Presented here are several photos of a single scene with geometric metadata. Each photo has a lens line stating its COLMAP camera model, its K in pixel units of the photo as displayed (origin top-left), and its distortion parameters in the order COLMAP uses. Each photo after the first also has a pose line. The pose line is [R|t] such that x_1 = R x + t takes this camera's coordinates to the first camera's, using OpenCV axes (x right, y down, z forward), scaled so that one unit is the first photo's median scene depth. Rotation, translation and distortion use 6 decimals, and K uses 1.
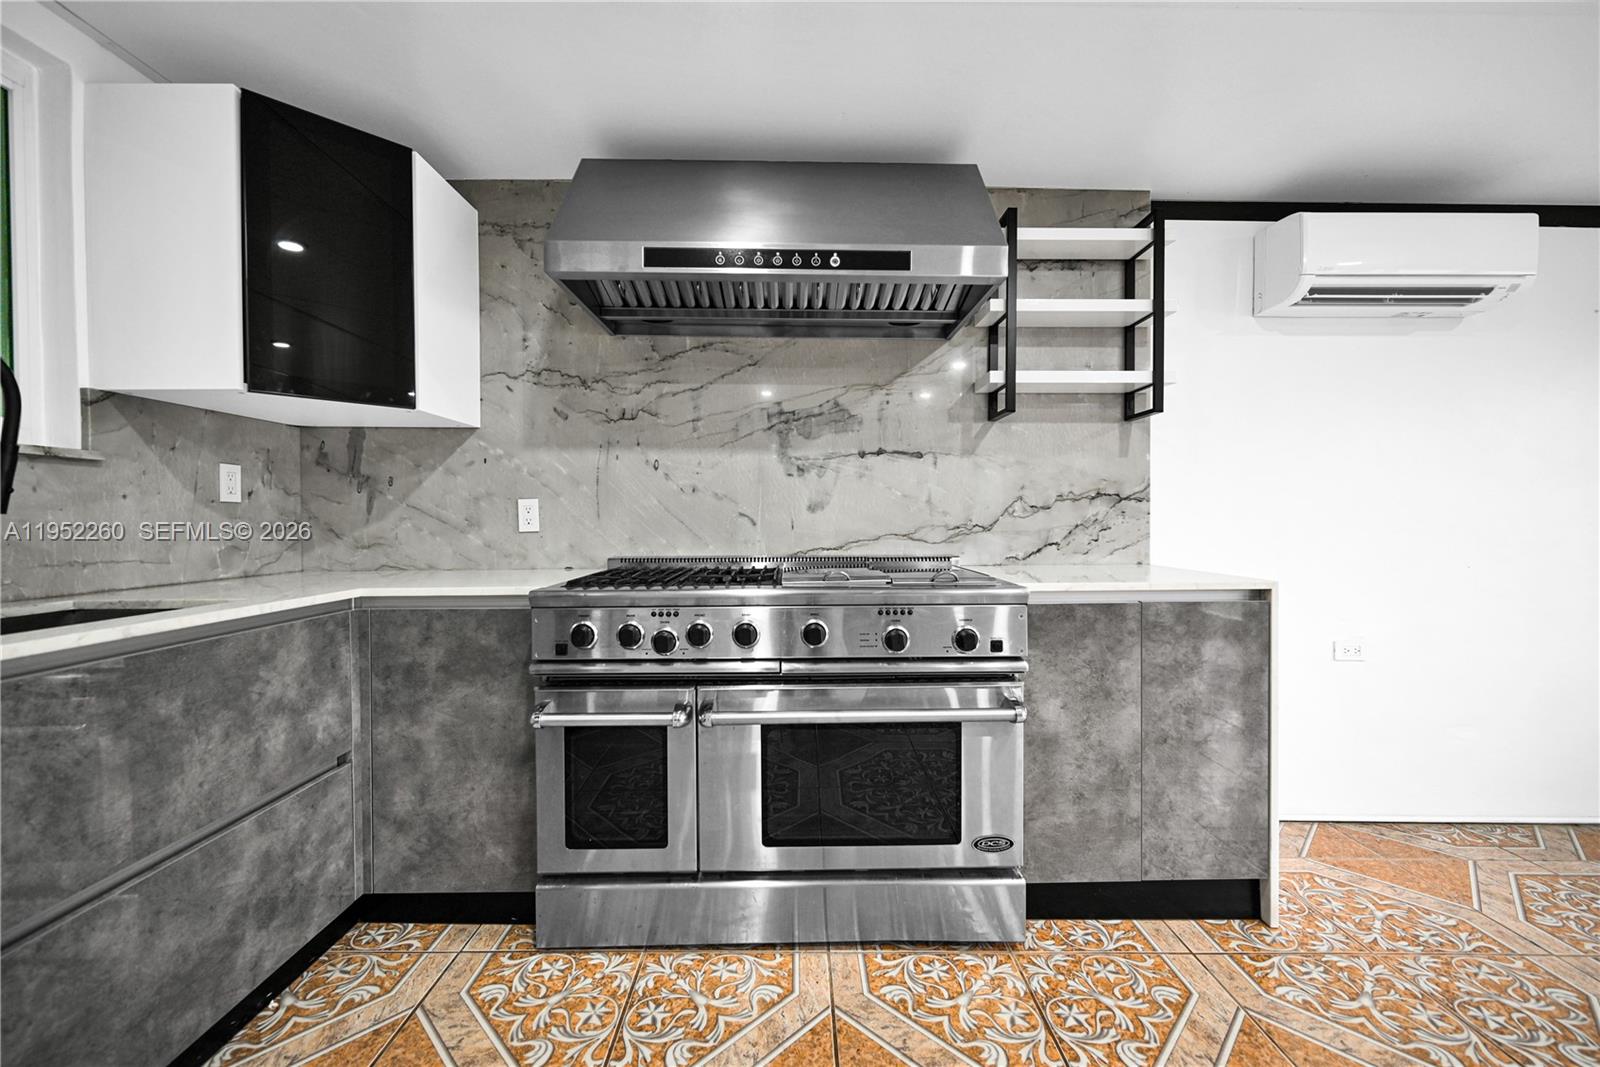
lens RADIAL K [[641.9, 0, 799.1], [0, 641.9, 526.8], [0, 0, 1]] dist [-0.000564, -0.000062]
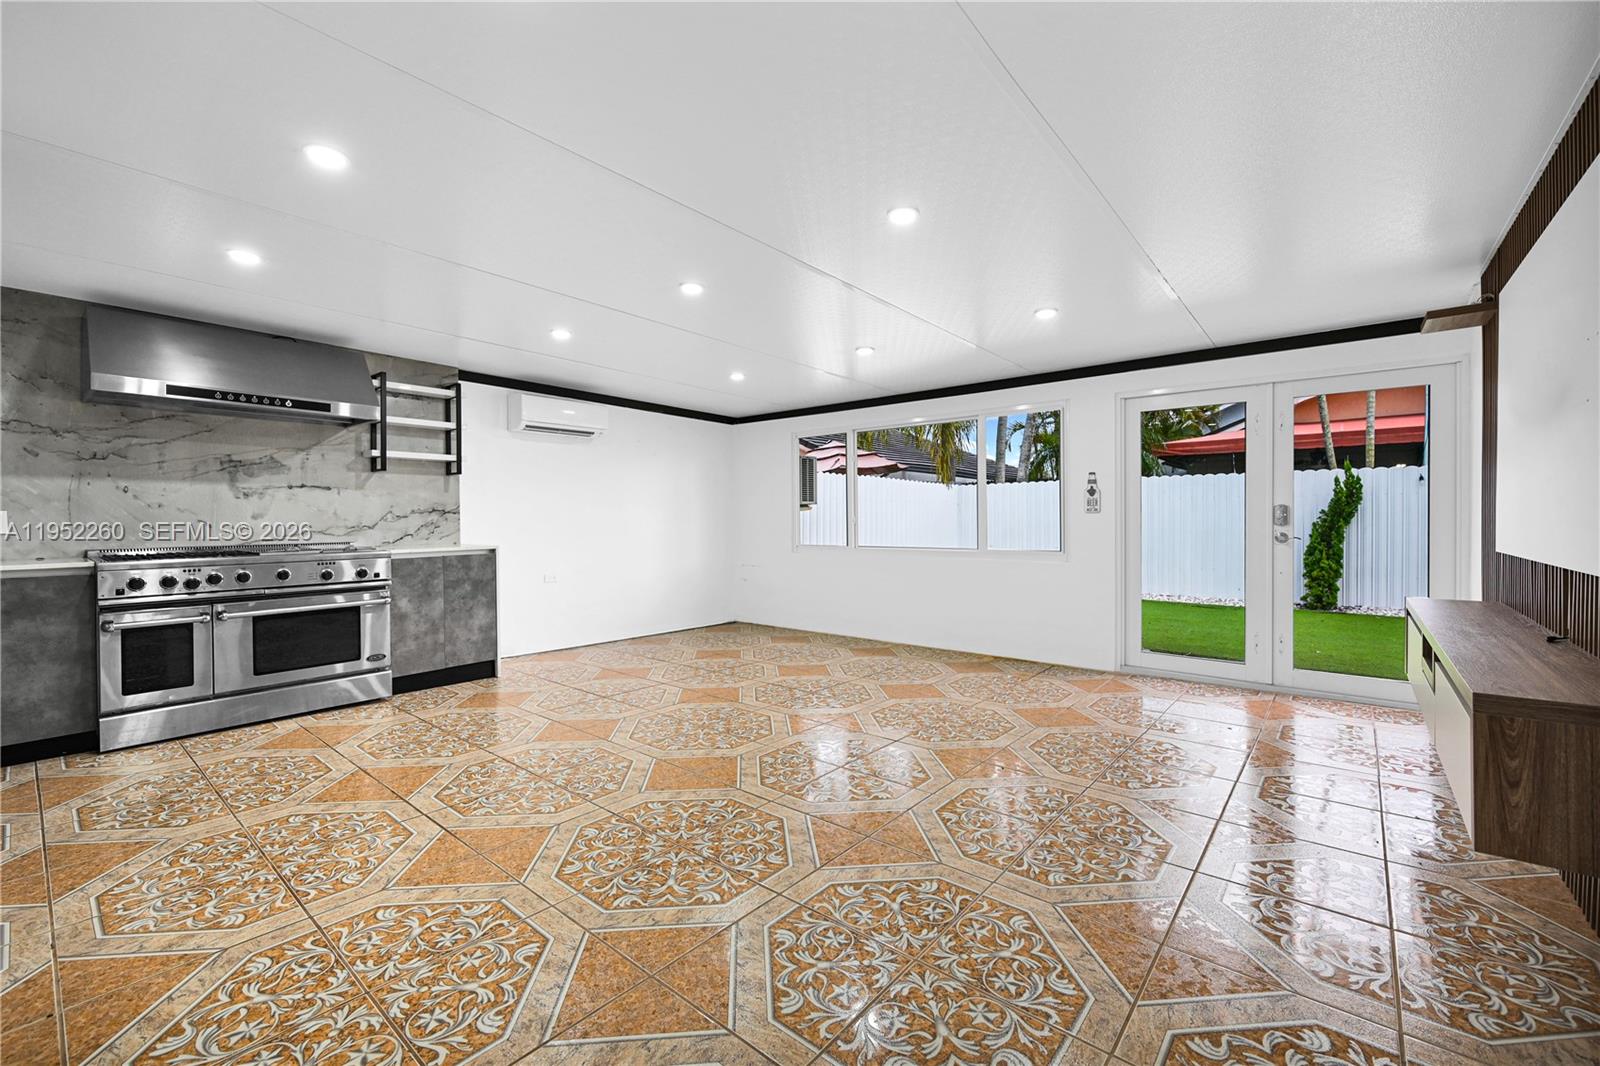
lens RADIAL K [[649.3, 0, 801.3], [0, 649.3, 523.3], [0, 0, 1]] dist [0.000280, -0.000179]
pose [[0.643495, -0.008018, 0.765408, -0.494250], [0.013715, 0.999905, -0.001056, 0.012545], [-0.765327, 0.011177, 0.643544, -1.667471]]
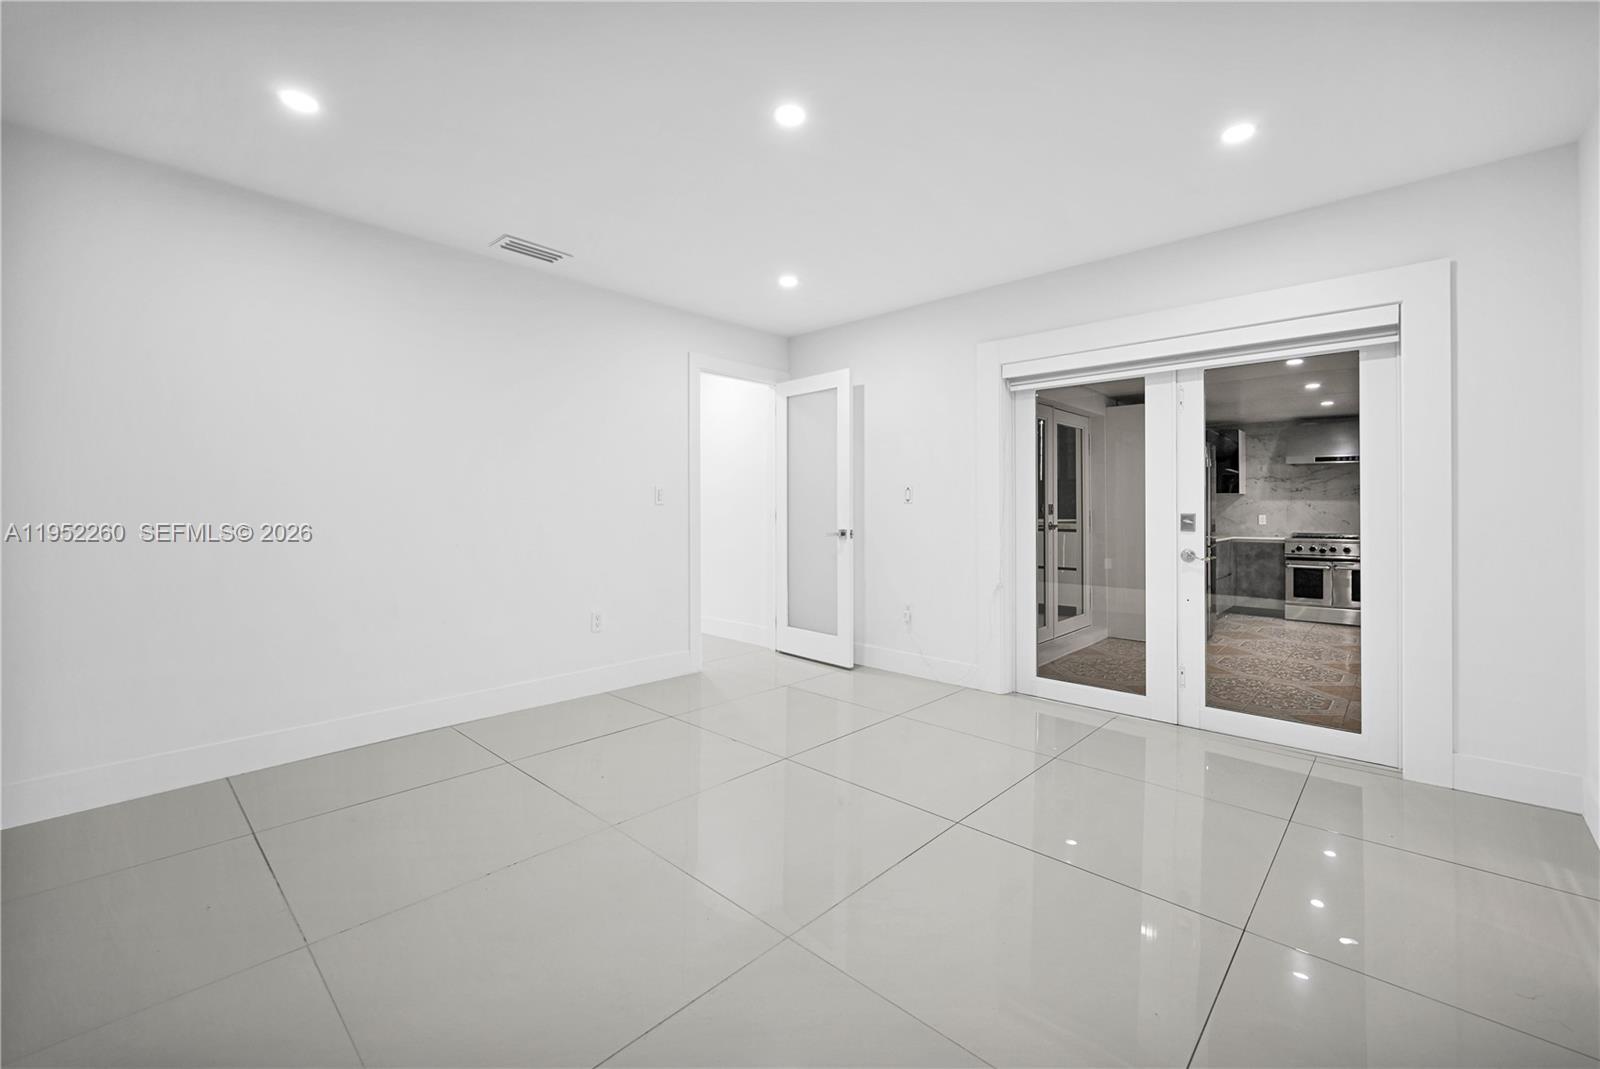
lens RADIAL K [[651.4, 0, 799.0], [0, 651.4, 509.1], [0, 0, 1]] dist [0.000717, 0.000065]
pose [[0.725206, 0.002097, -0.688529, 0.231689], [-0.009837, 0.999925, -0.007315, -0.032909], [0.688462, 0.012078, 0.725172, -4.207715]]
